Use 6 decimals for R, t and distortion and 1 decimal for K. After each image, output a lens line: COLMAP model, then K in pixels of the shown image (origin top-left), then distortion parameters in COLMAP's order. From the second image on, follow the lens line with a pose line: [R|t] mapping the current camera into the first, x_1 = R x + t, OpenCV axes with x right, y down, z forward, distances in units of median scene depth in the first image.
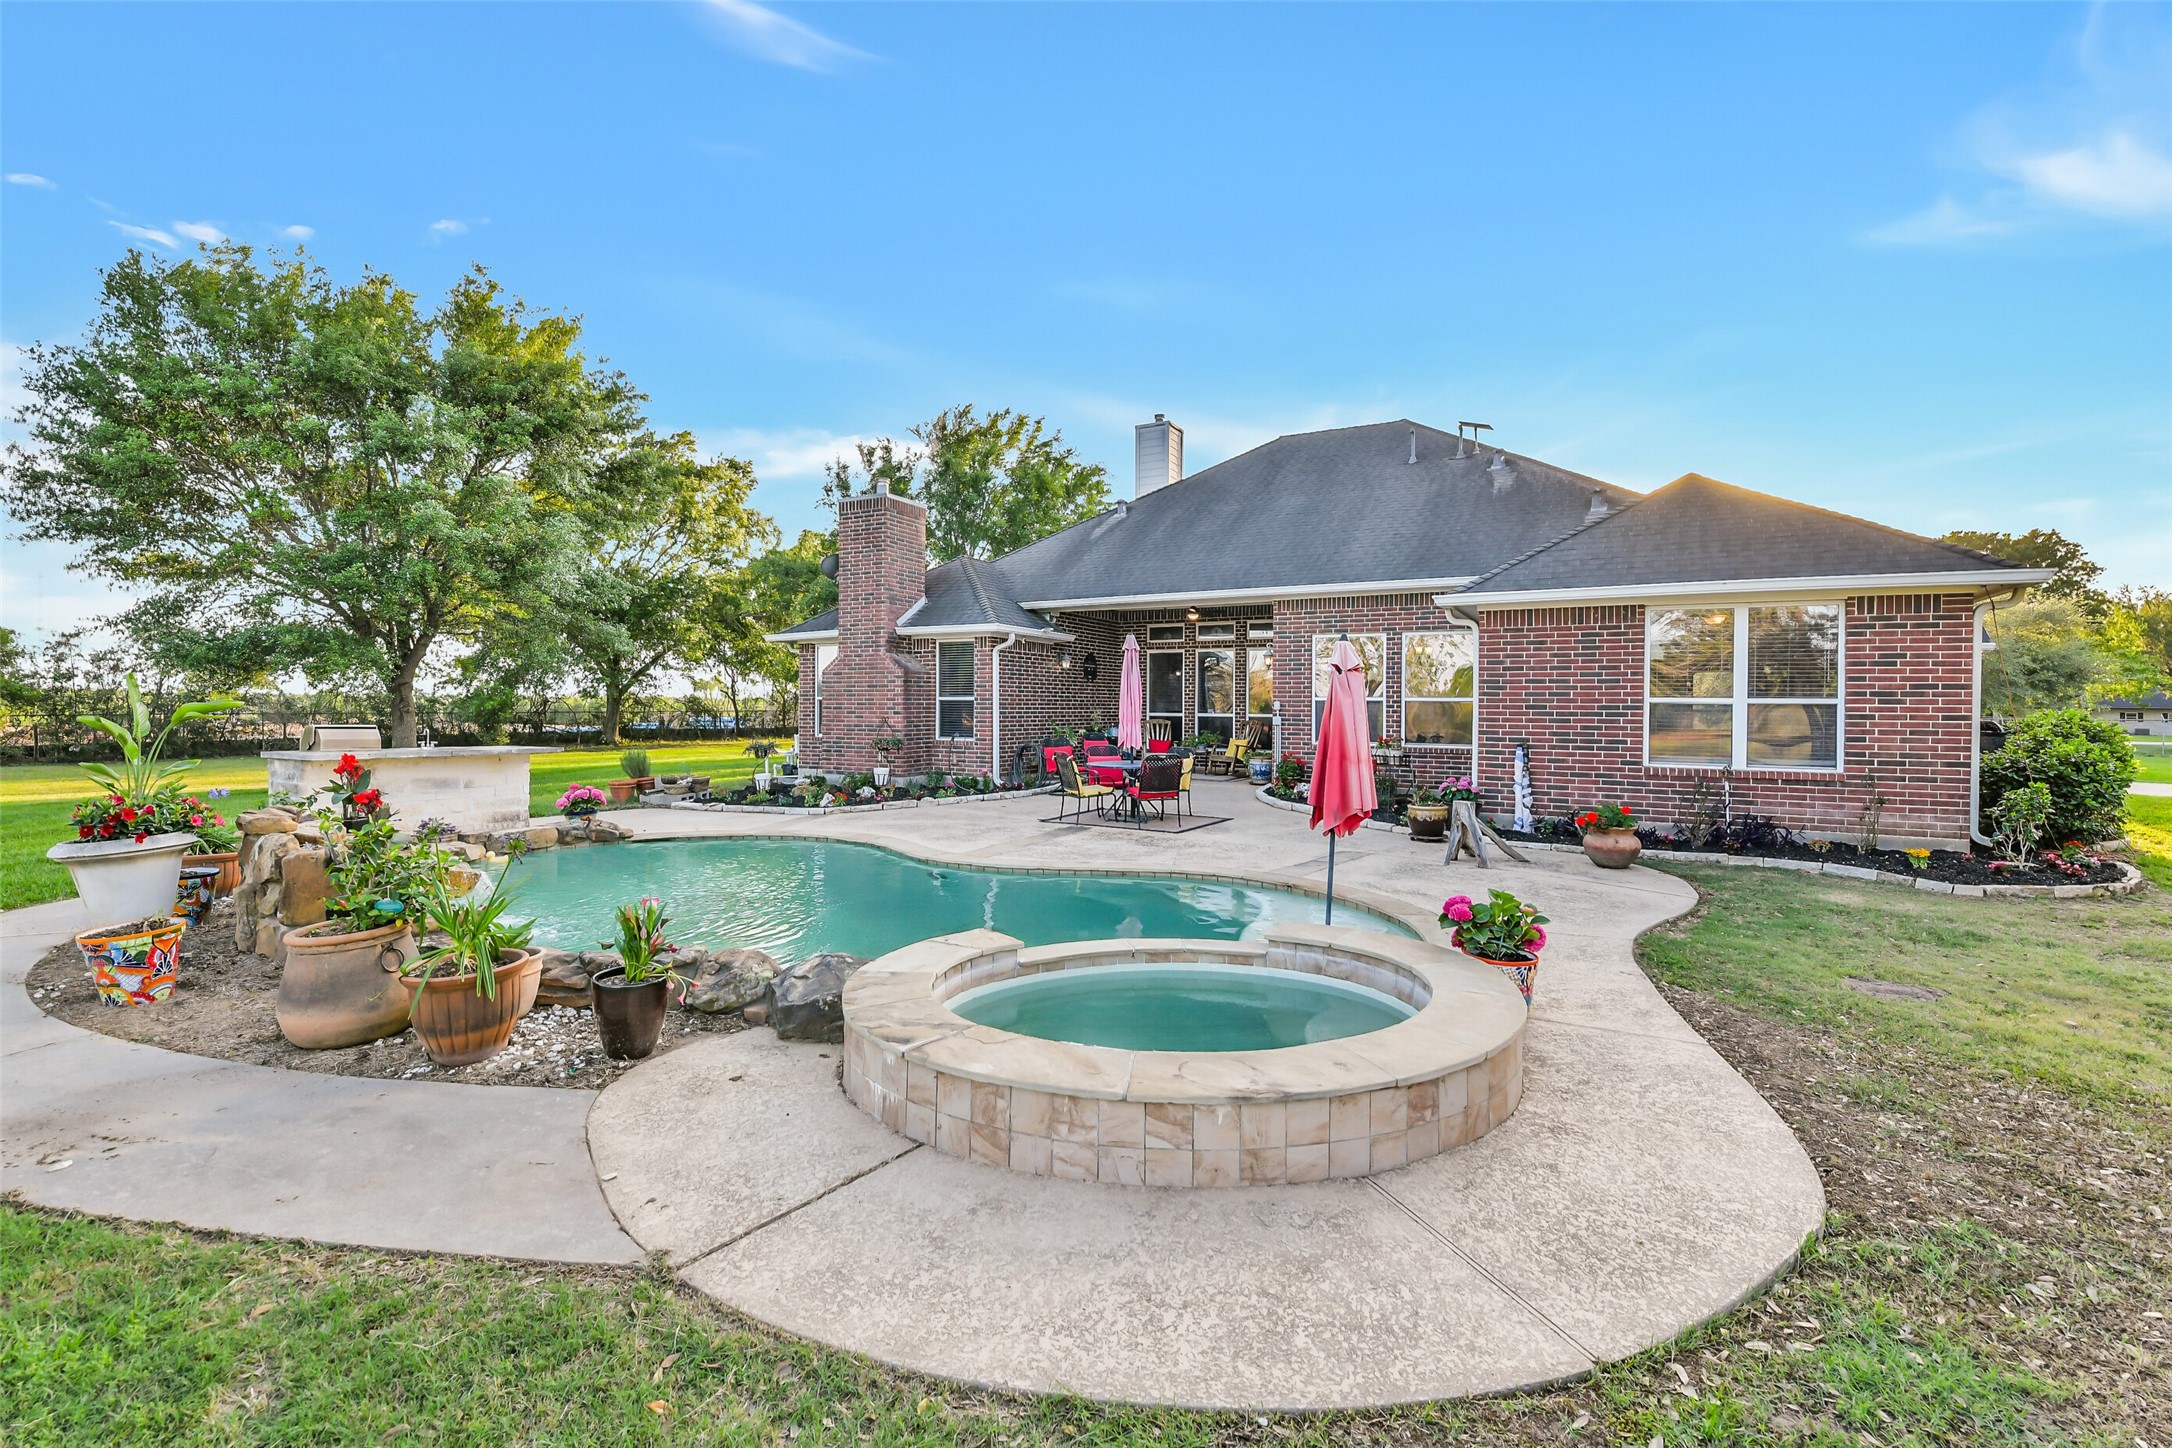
lens RADIAL K [[924.3, 0, 1086.0], [0, 924.3, 724.0], [0, 0, 1]] dist [-0.000163, -0.007510]
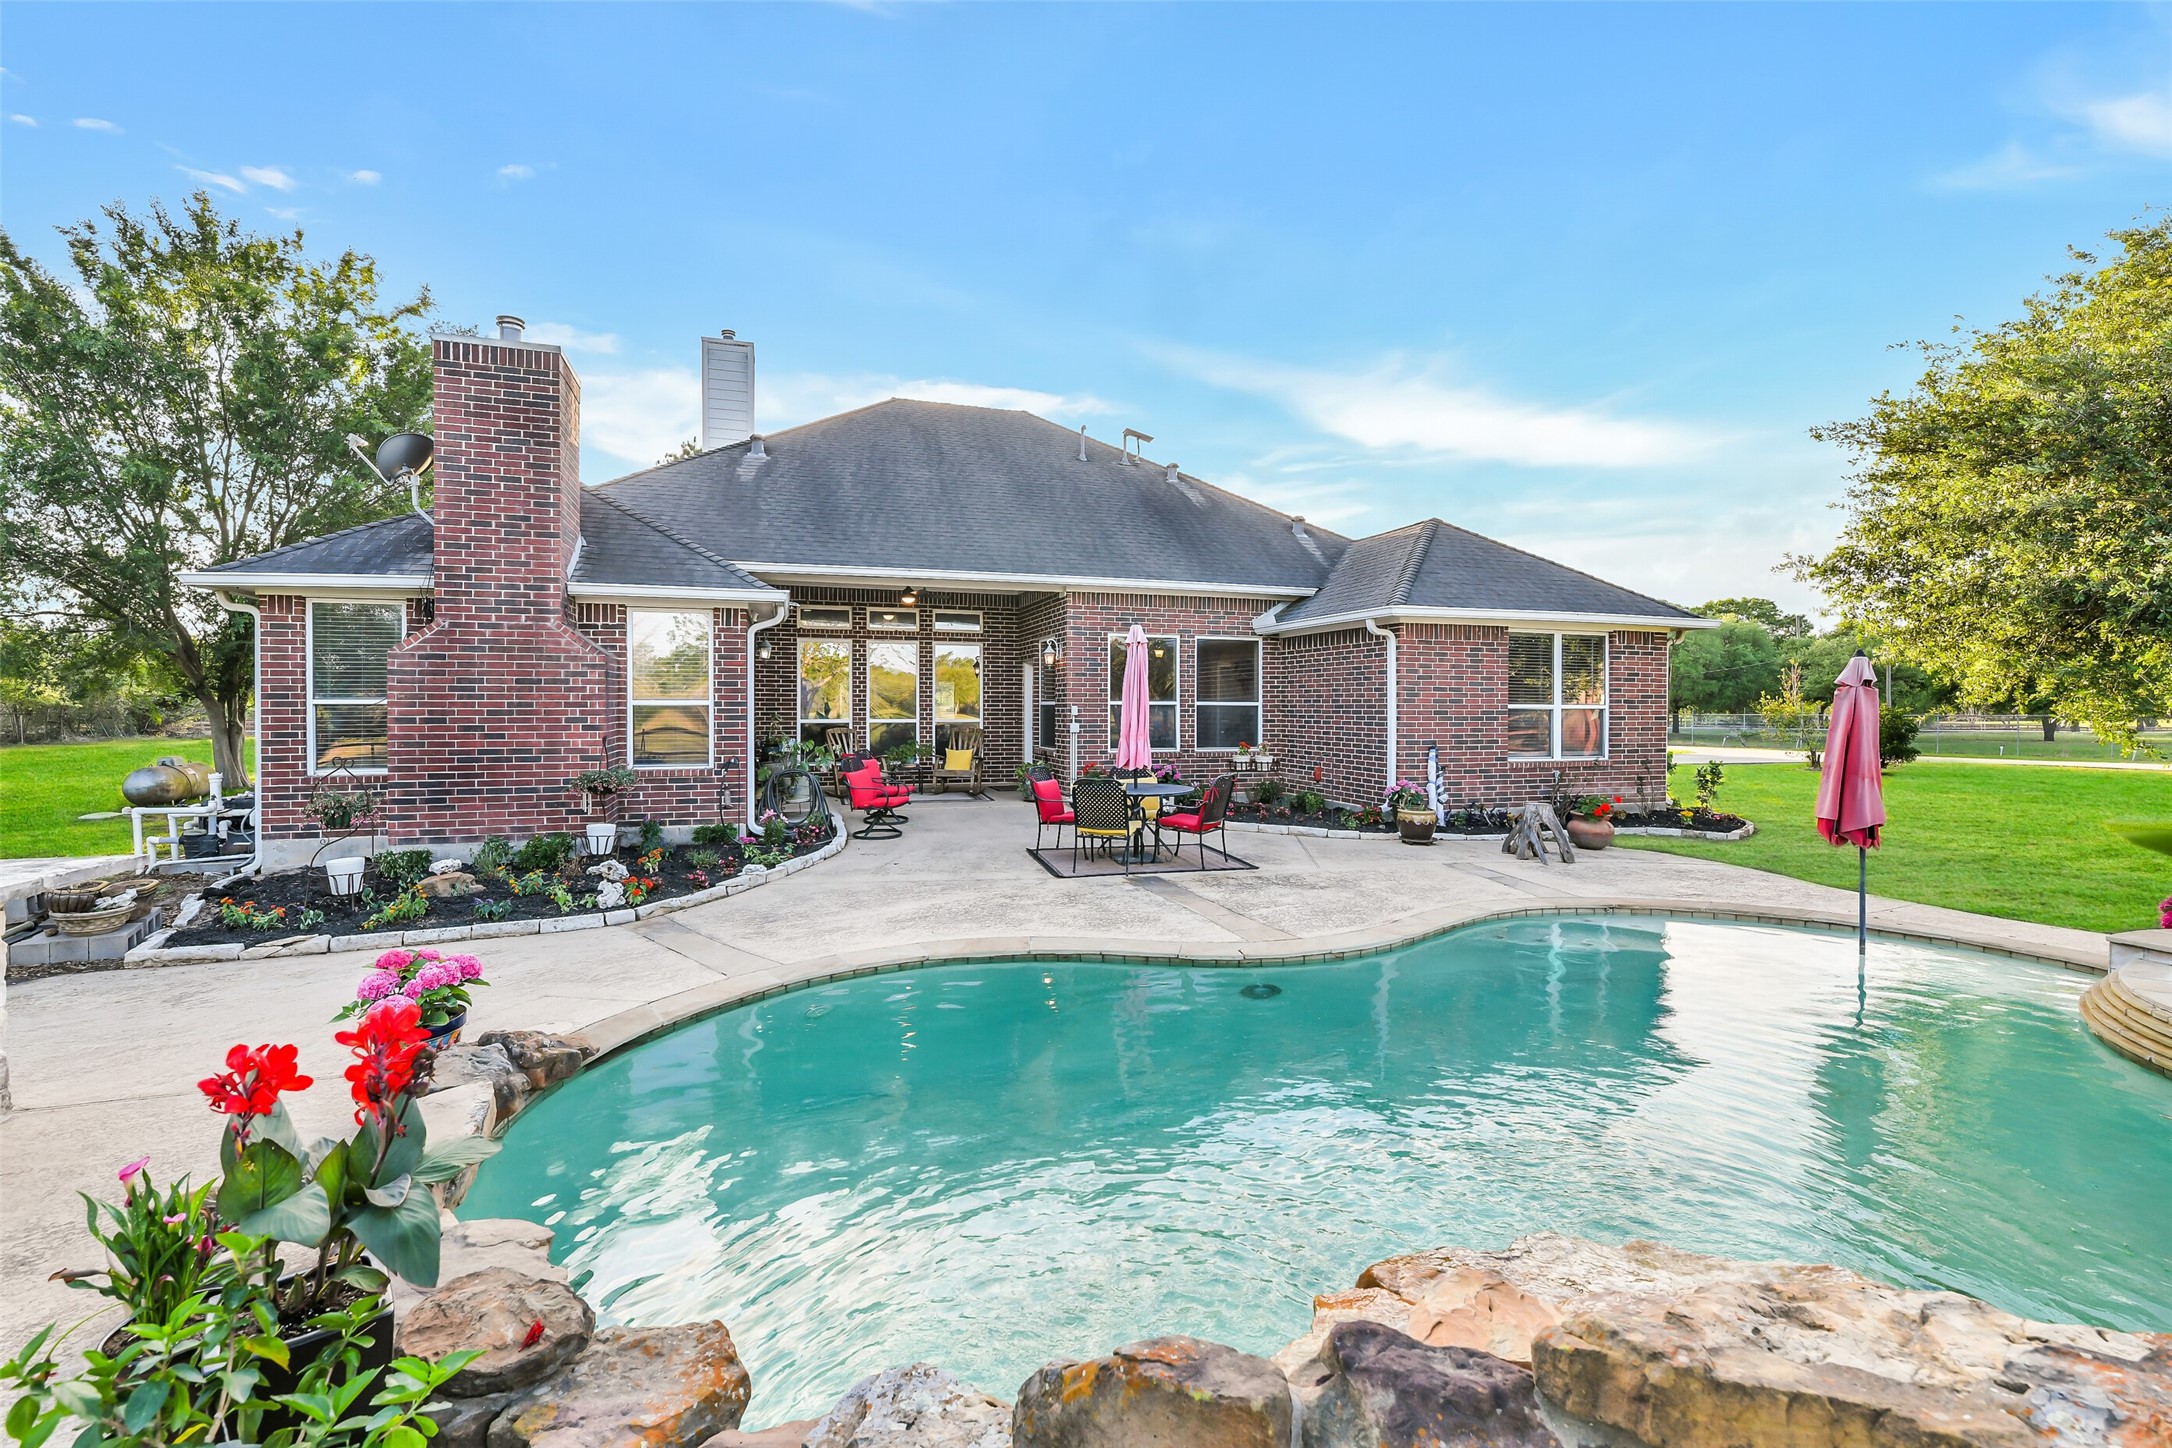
lens RADIAL K [[864.3, 0, 1086.0], [0, 864.3, 724.0], [0, 0, 1]] dist [-0.000087, 0.000029]
pose [[0.716562, -0.019700, 0.697245, -0.395626], [0.011433, 0.999799, 0.016498, -0.019080], [-0.697430, -0.003850, 0.716643, 0.403358]]
